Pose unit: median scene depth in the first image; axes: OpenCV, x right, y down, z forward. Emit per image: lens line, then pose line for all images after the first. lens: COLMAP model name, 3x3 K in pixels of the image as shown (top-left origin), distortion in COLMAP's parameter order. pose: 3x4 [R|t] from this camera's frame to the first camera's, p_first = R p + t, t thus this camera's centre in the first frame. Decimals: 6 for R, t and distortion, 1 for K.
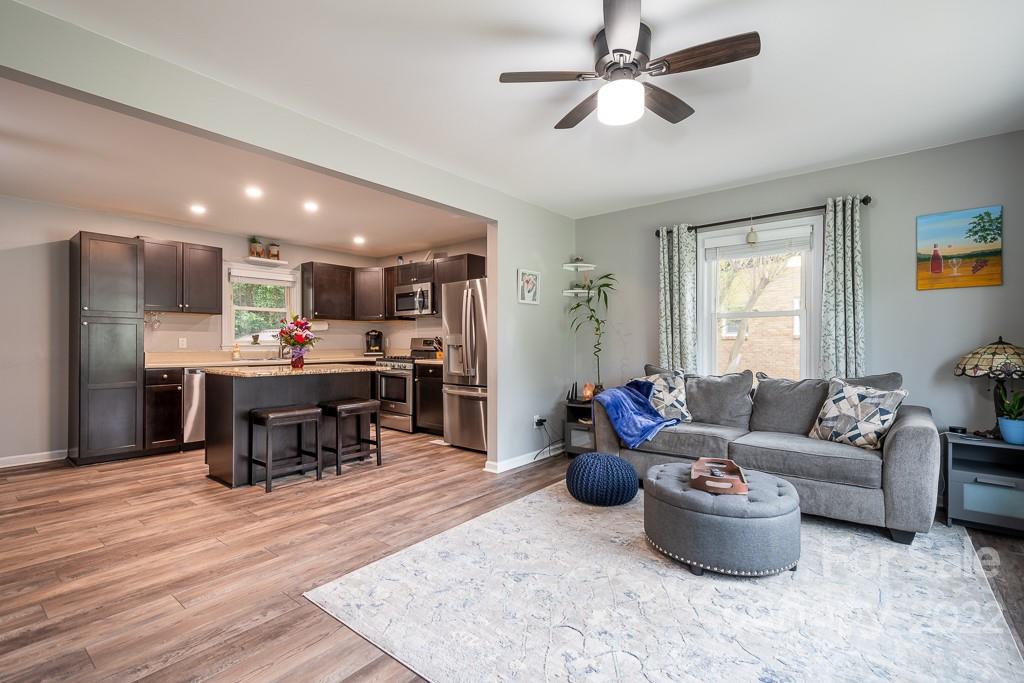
lens RADIAL K [[462.0, 0, 512.0], [0, 462.0, 341.5], [0, 0, 1]] dist [0.010152, -0.000528]
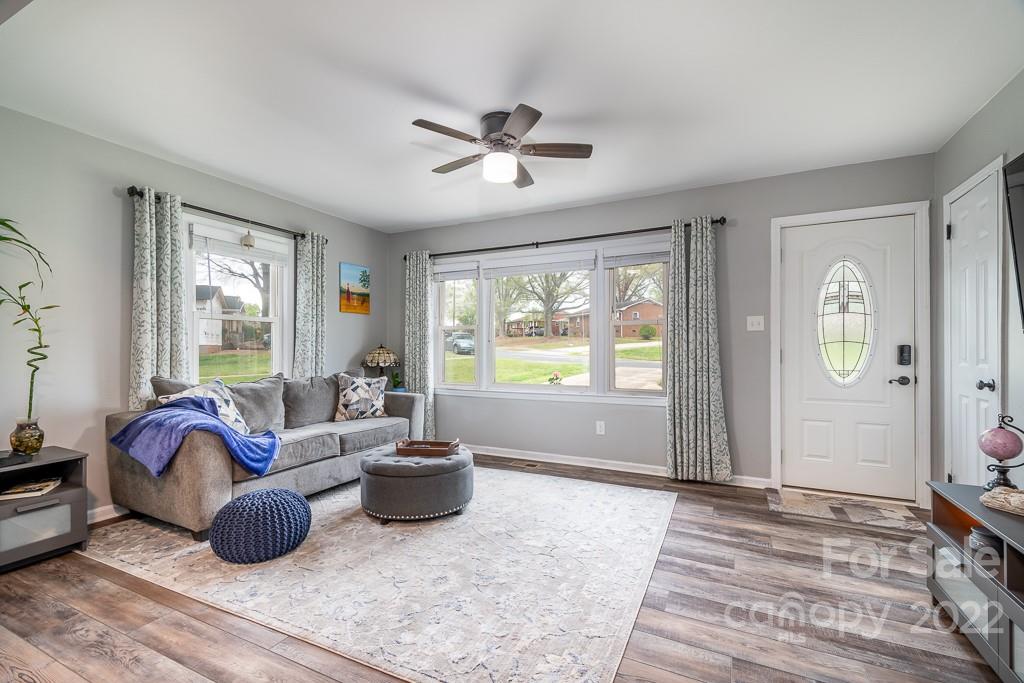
lens RADIAL K [[446.0, 0, 512.0], [0, 446.0, 341.5], [0, 0, 1]] dist [0.010787, -0.000326]
pose [[-0.215524, 0.015647, 0.976373, -0.699544], [-0.005522, 0.999836, -0.017242, 0.006870], [-0.976483, -0.009107, -0.215403, 0.847380]]
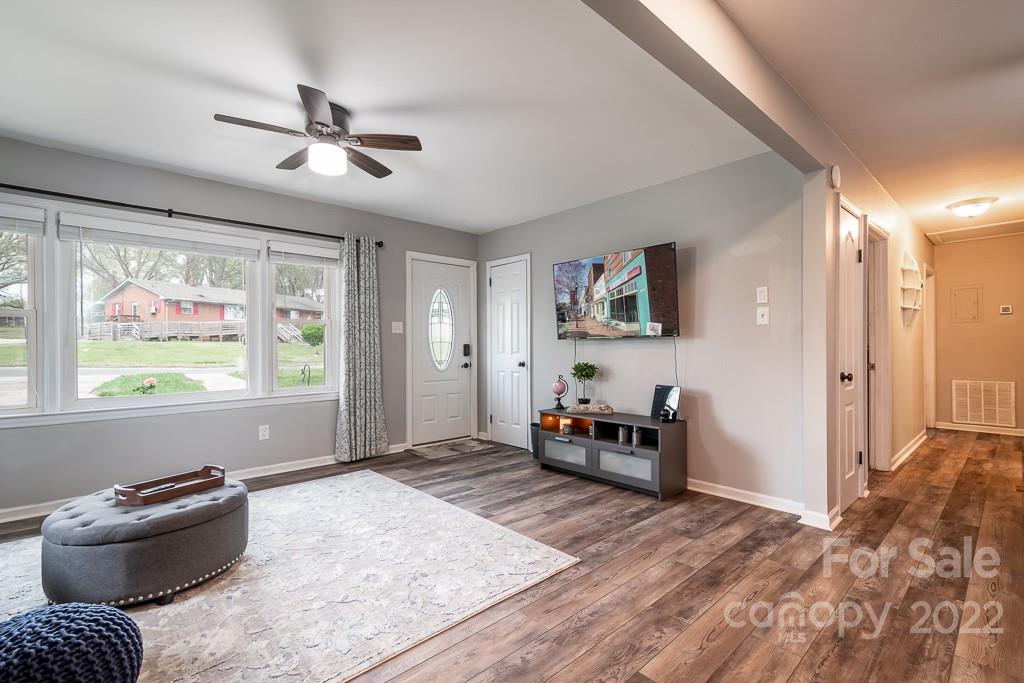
lens RADIAL K [[462.0, 0, 512.0], [0, 462.0, 341.5], [0, 0, 1]] dist [0.010152, -0.000528]
pose [[-0.988912, 0.005660, 0.148392, -0.313215], [0.003331, 0.999867, -0.015942, 0.010476], [-0.148463, -0.015271, -0.988800, 1.498919]]
